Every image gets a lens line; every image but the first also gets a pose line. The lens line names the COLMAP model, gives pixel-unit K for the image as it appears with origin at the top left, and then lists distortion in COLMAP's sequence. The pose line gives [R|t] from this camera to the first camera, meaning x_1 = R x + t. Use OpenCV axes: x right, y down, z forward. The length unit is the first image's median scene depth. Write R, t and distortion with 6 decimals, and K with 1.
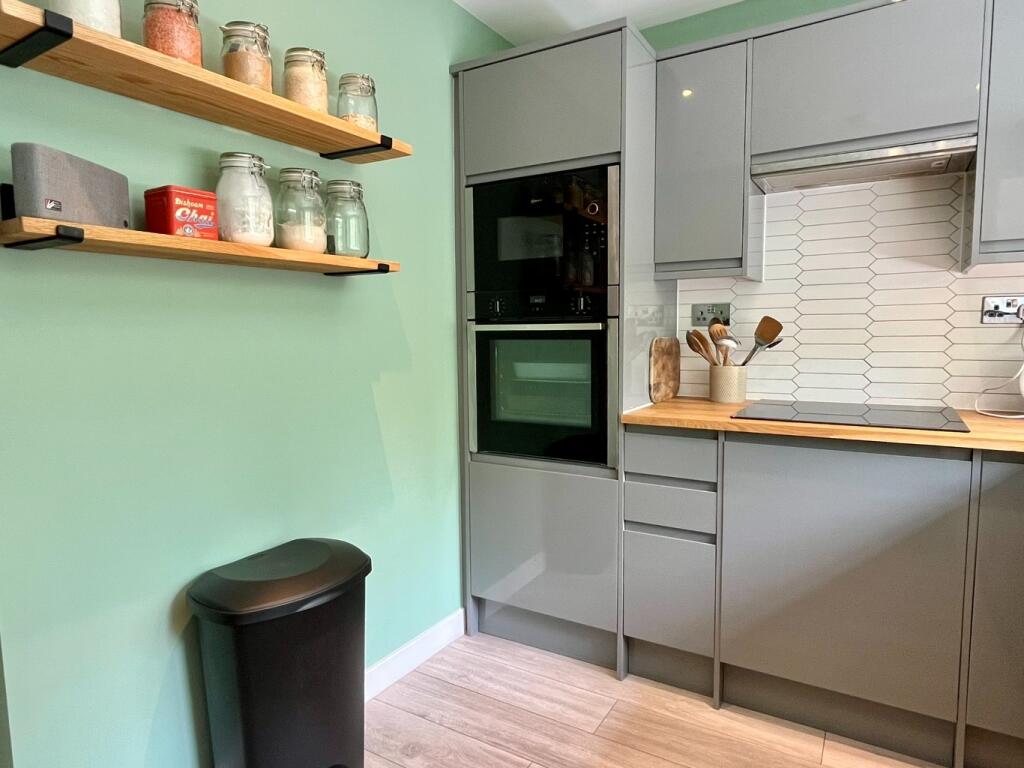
lens RADIAL K [[610.9, 0, 513.3], [0, 610.9, 380.2], [0, 0, 1]] dist [0.001119, -0.000572]
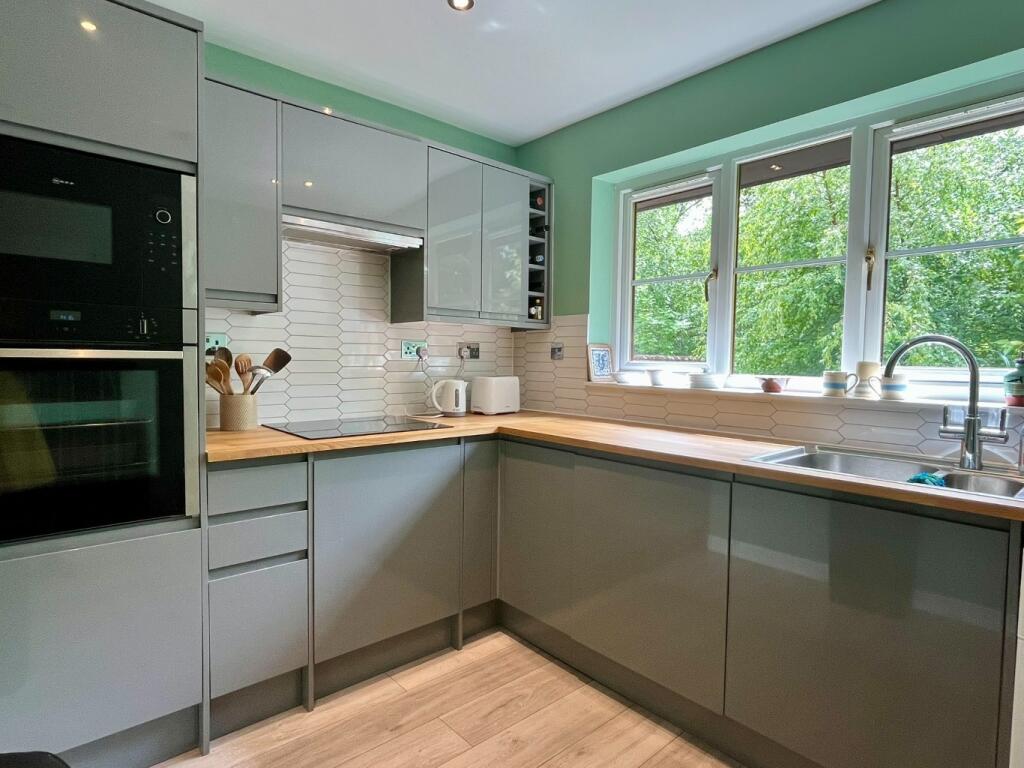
lens RADIAL K [[557.0, 0, 510.8], [0, 557.0, 381.7], [0, 0, 1]] dist [-0.006716, -0.000875]
pose [[0.307955, -0.024468, 0.951086, -0.469021], [0.064718, 0.997892, 0.004717, -0.024109], [-0.949197, 0.060100, 0.308890, 0.320547]]
